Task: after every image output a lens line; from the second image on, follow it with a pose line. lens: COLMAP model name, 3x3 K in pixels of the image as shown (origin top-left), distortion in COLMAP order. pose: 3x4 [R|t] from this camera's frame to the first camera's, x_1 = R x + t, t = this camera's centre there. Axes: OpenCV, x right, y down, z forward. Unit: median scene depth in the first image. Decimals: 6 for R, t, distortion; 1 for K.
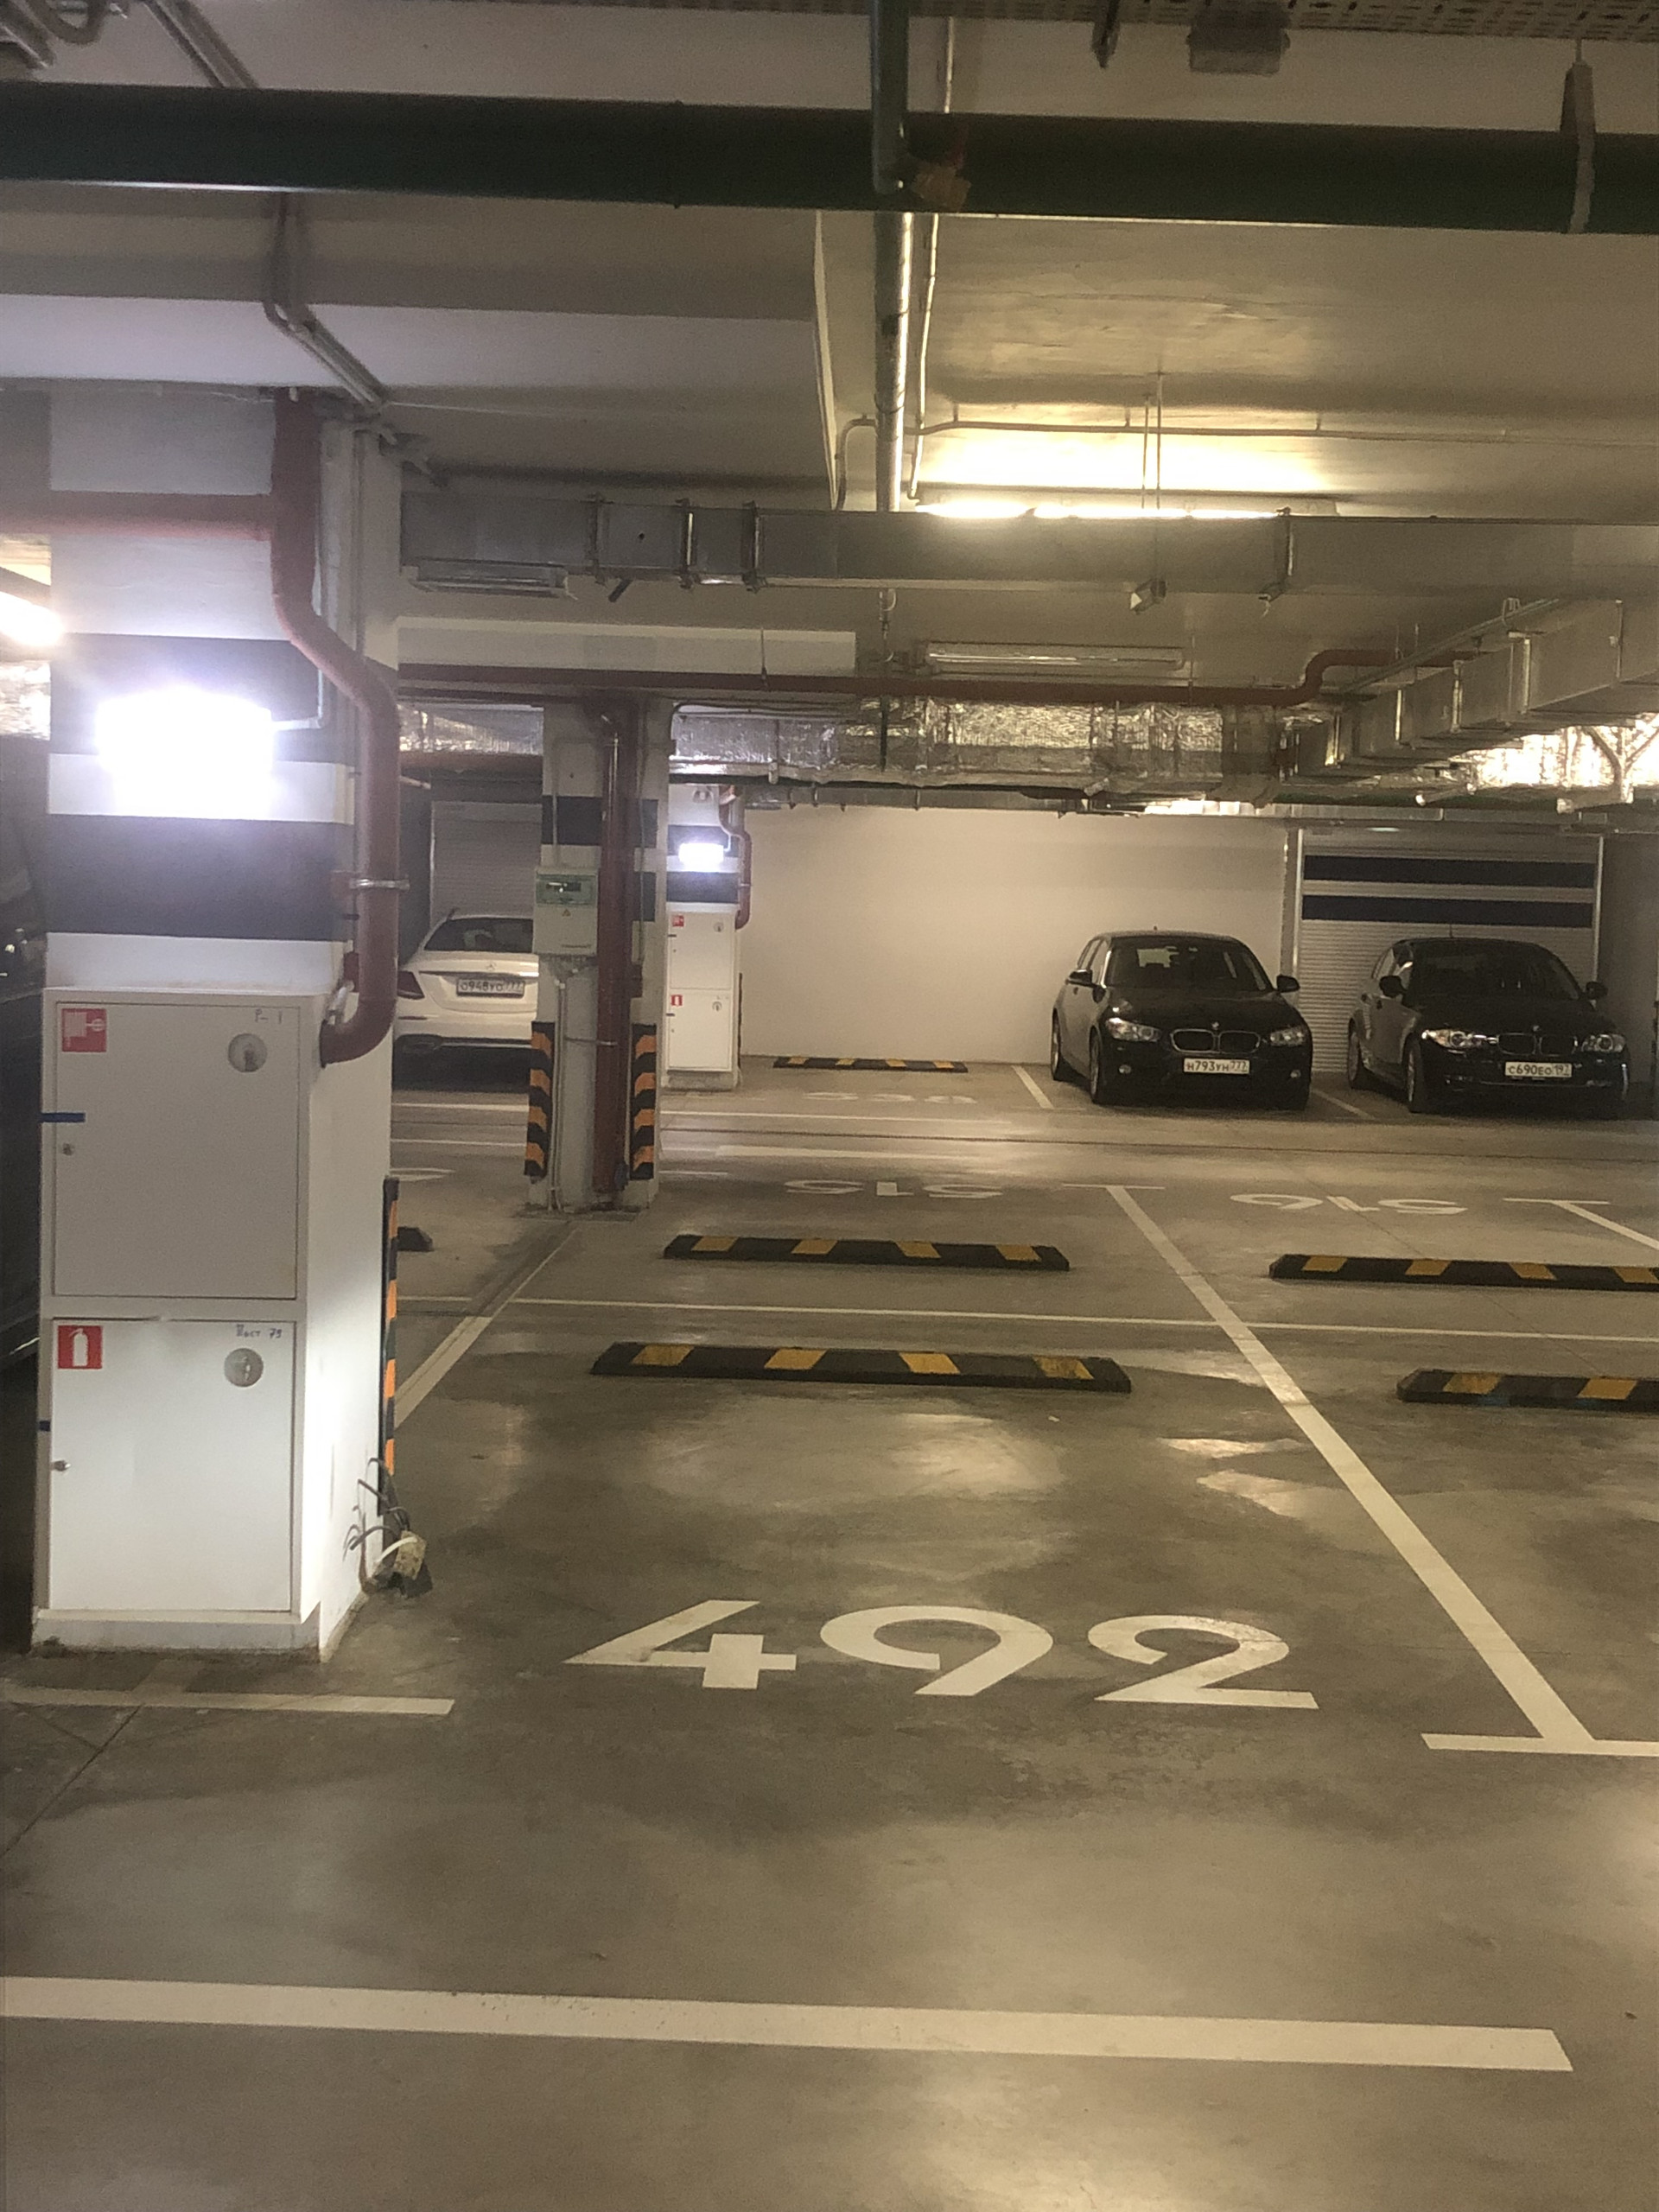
lens RADIAL K [[2906.5, 0, 829.5], [0, 2906.5, 1106.0], [0, 0, 1]] dist [0.216968, -0.888196]
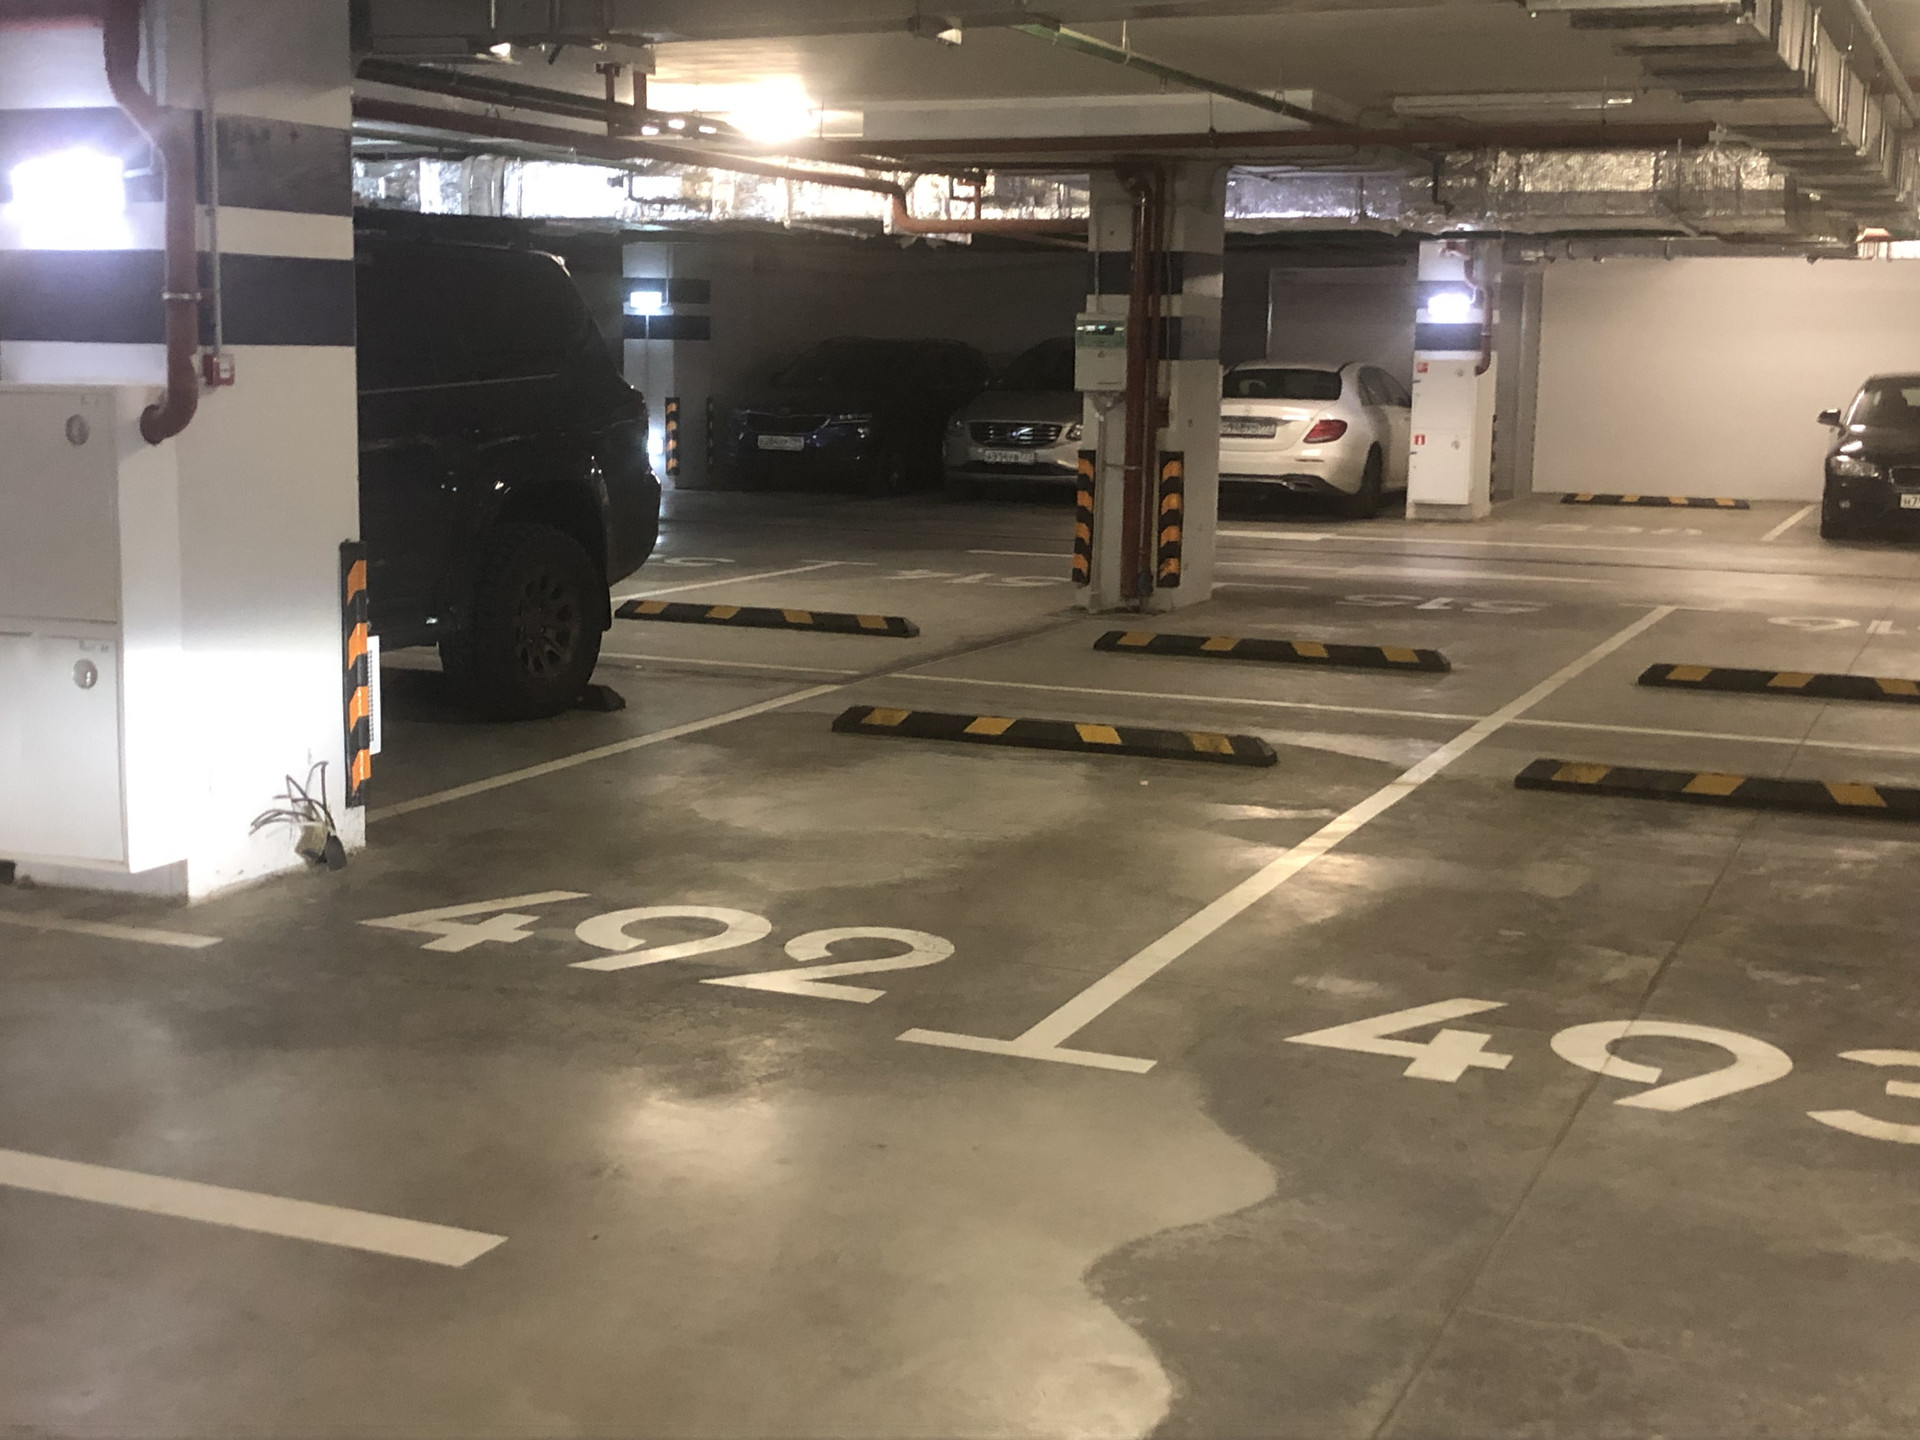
lens RADIAL K [[2522.9, 0, 960.0], [0, 2522.9, 720.0], [0, 0, 1]] dist [0.216968, -0.888196]
pose [[0.920534, 0.040962, -0.388510, 0.253529], [-0.015778, 0.997575, 0.067794, 0.011217], [0.390345, -0.056276, 0.918947, 0.045587]]
